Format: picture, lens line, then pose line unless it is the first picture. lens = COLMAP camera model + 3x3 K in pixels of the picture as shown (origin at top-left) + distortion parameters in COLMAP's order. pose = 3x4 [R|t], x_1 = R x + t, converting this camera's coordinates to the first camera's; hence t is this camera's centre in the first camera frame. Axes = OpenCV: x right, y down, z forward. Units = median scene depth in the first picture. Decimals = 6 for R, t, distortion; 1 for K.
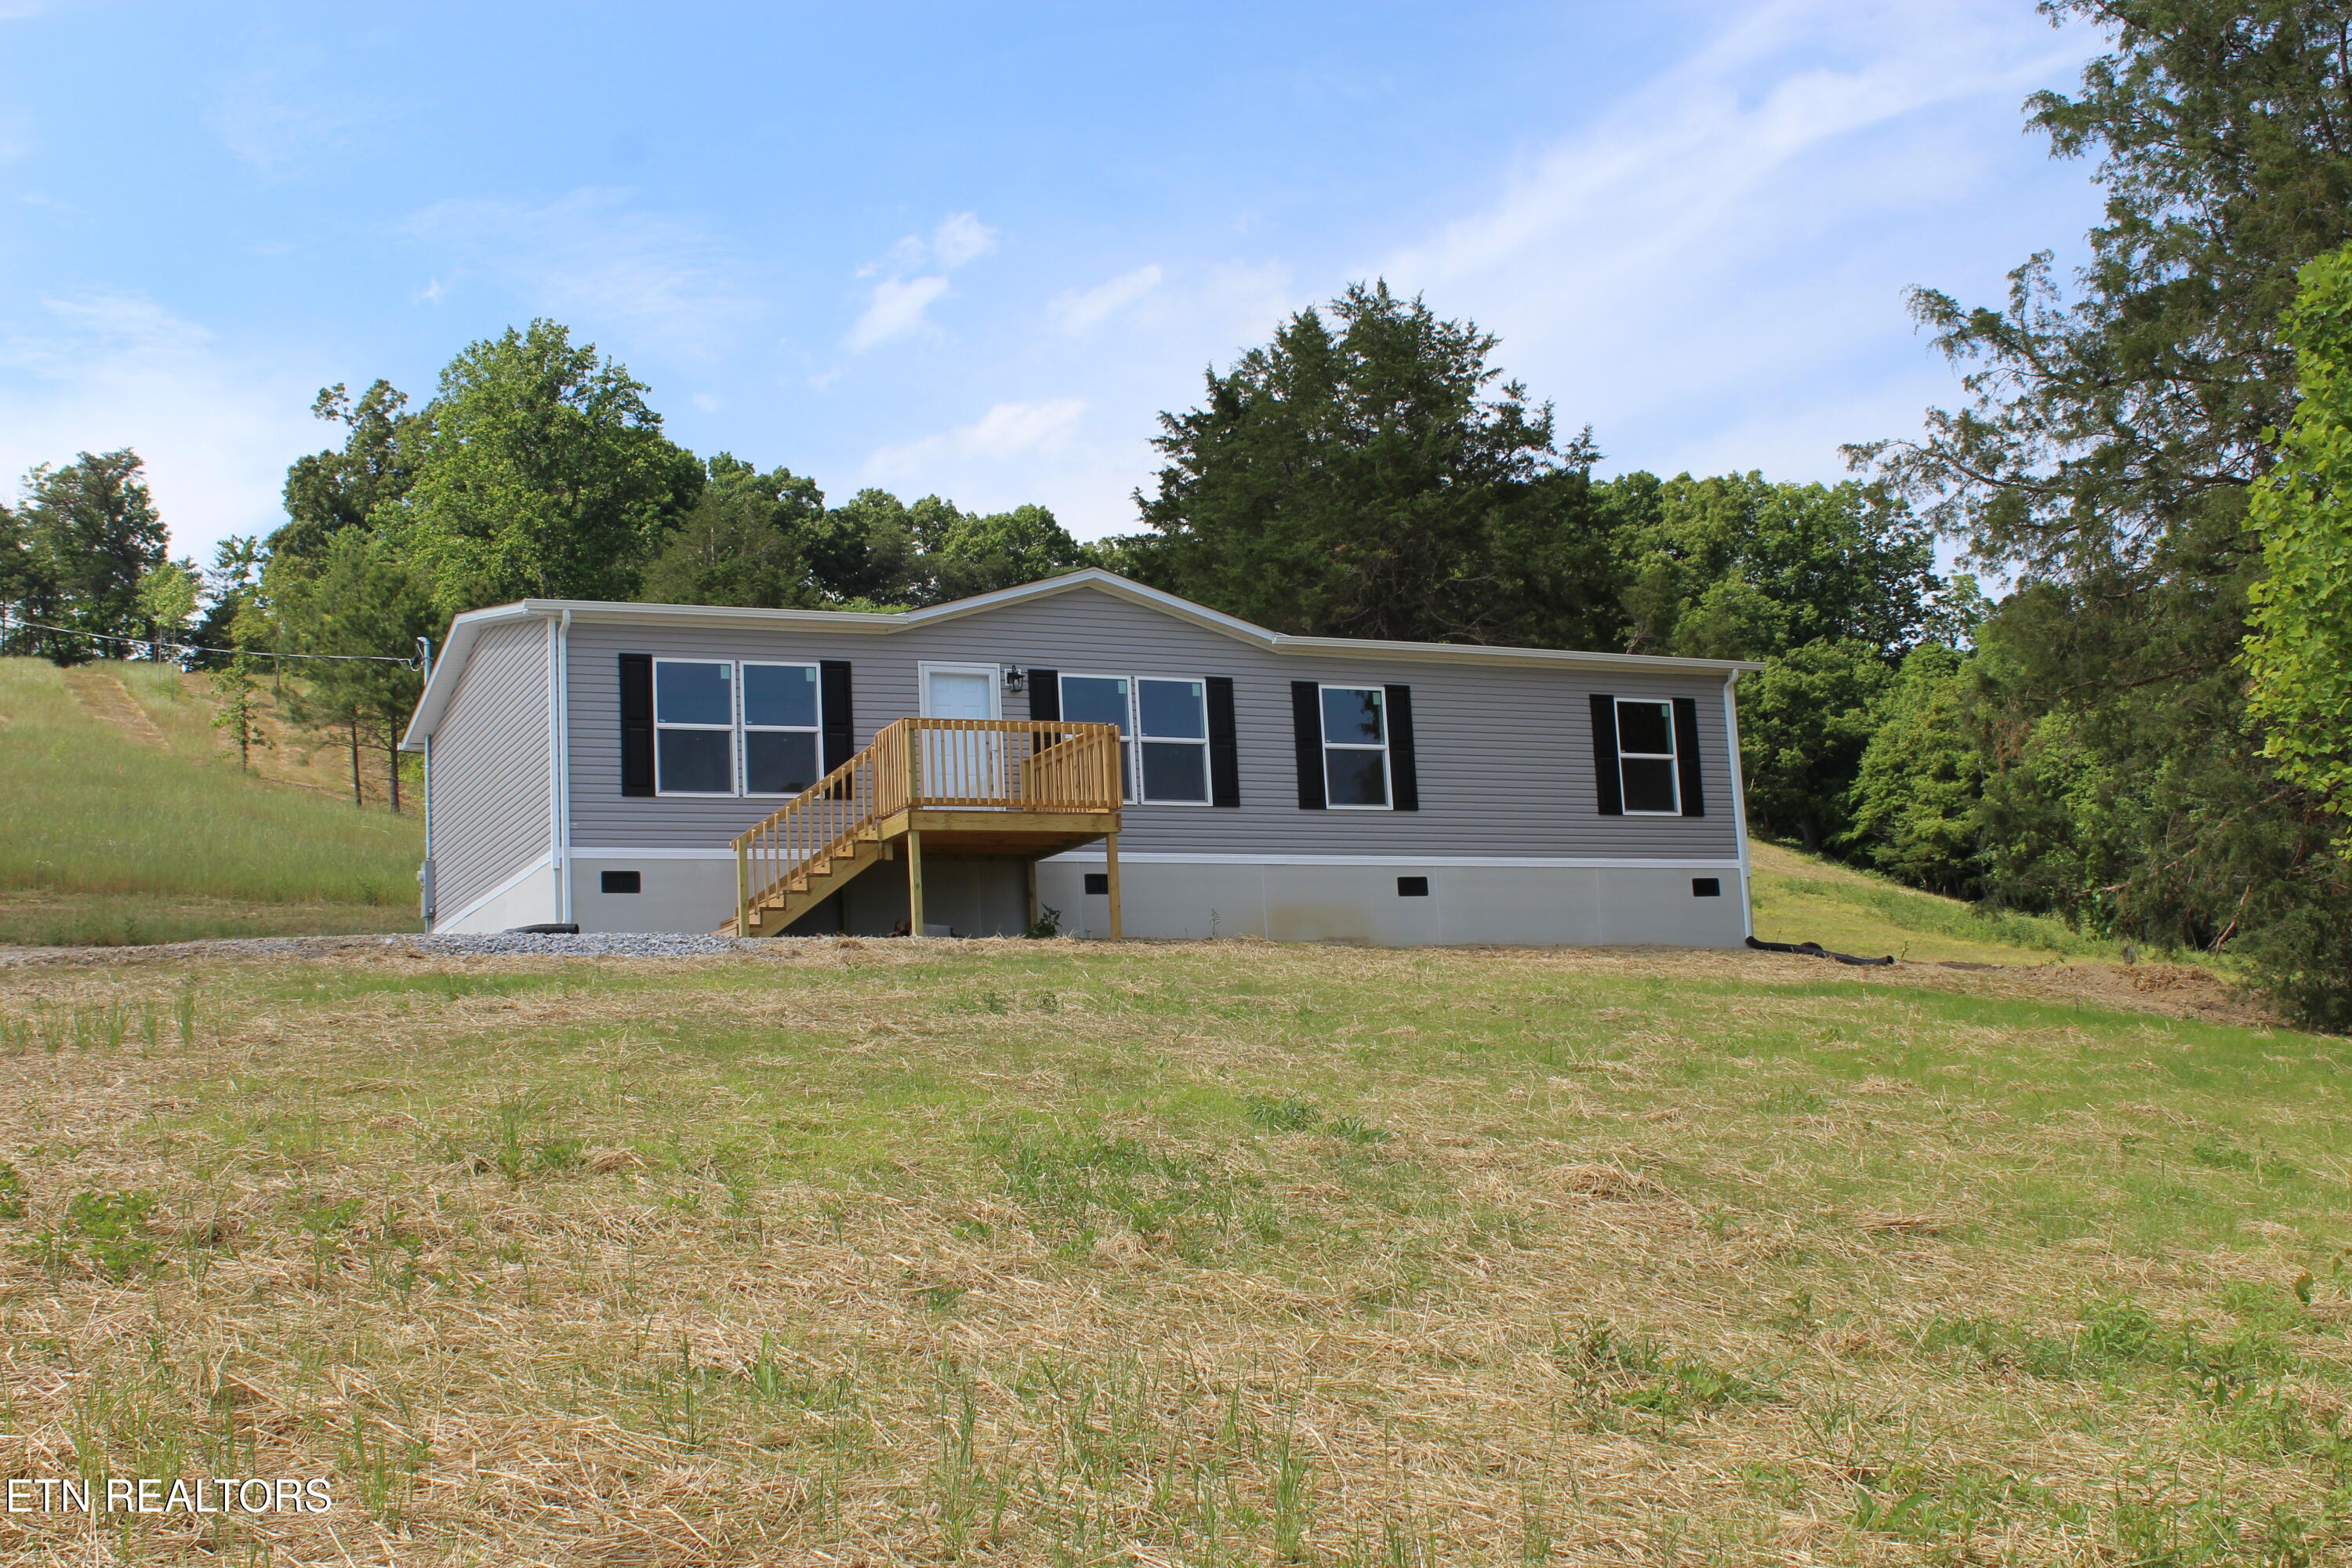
lens RADIAL K [[2650.8, 0, 1176.0], [0, 2650.8, 784.0], [0, 0, 1]] dist [-0.148992, 0.219394]
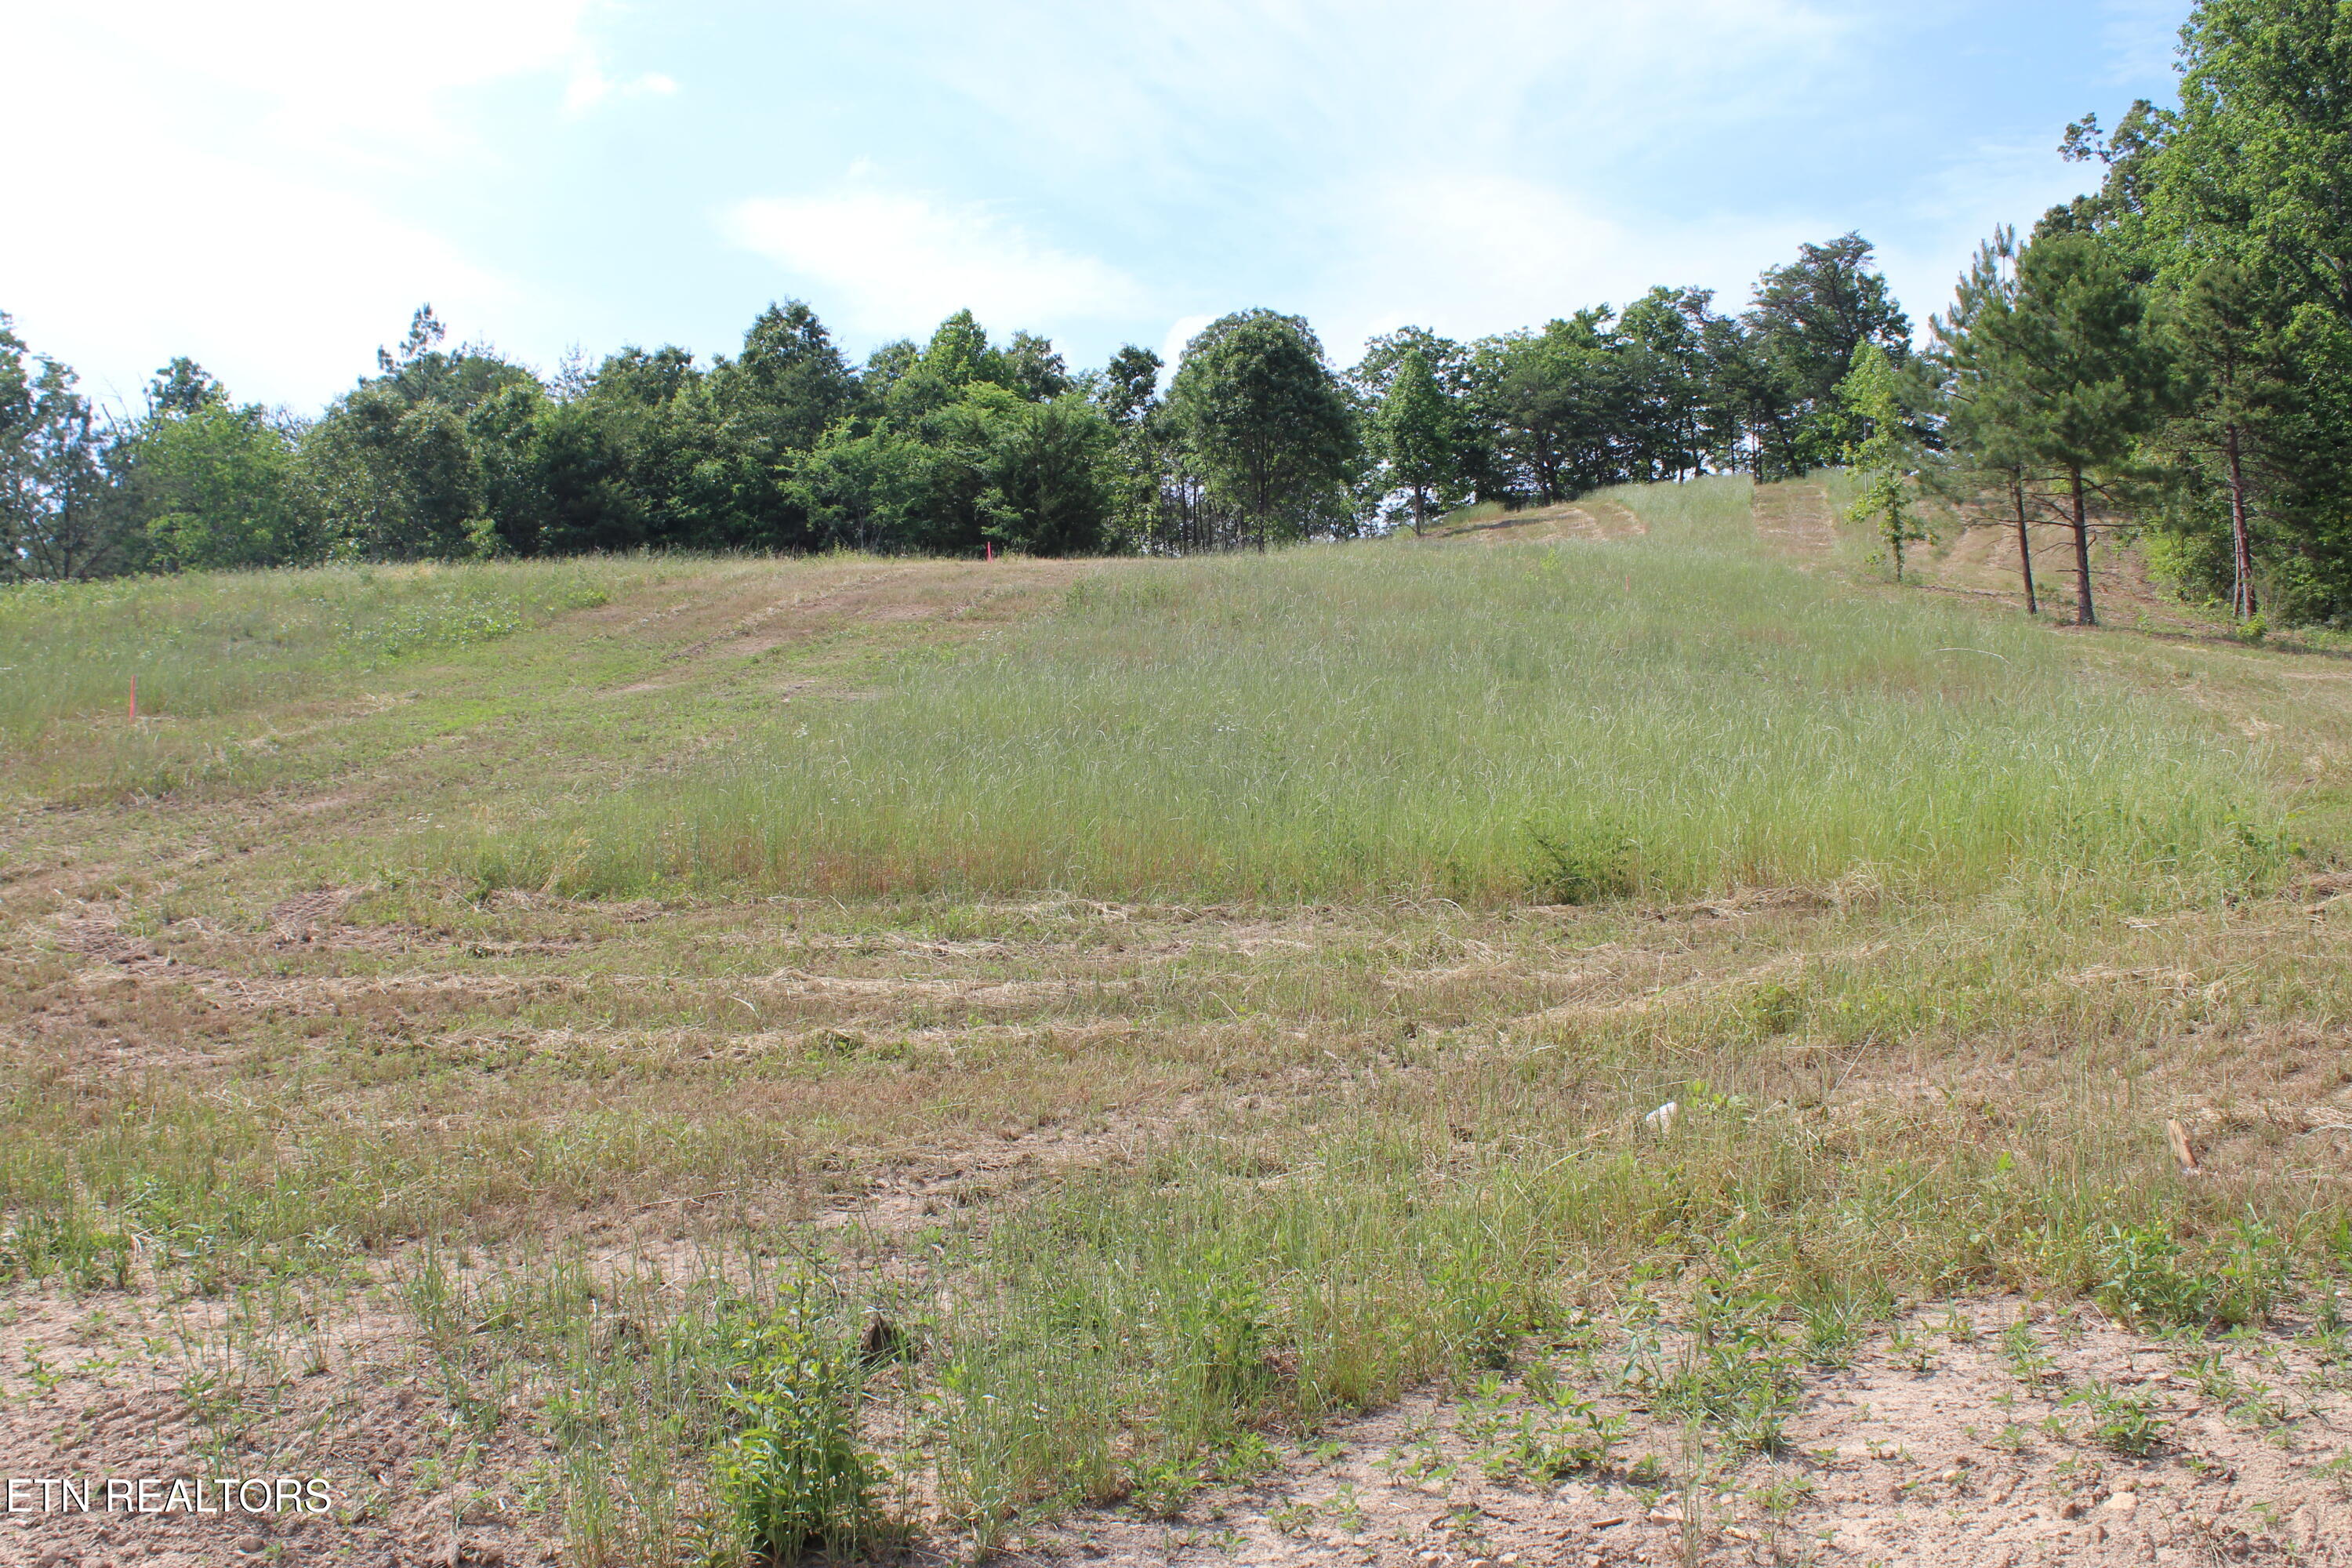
lens RADIAL K [[2509.9, 0, 1121.7], [0, 2509.9, 784.5], [0, 0, 1]] dist [-0.131738, 0.146150]
pose [[0.745973, -0.030174, -0.665292, -0.131384], [0.076837, 0.996201, 0.040973, 0.014047], [0.661529, -0.081684, 0.745458, 0.699536]]
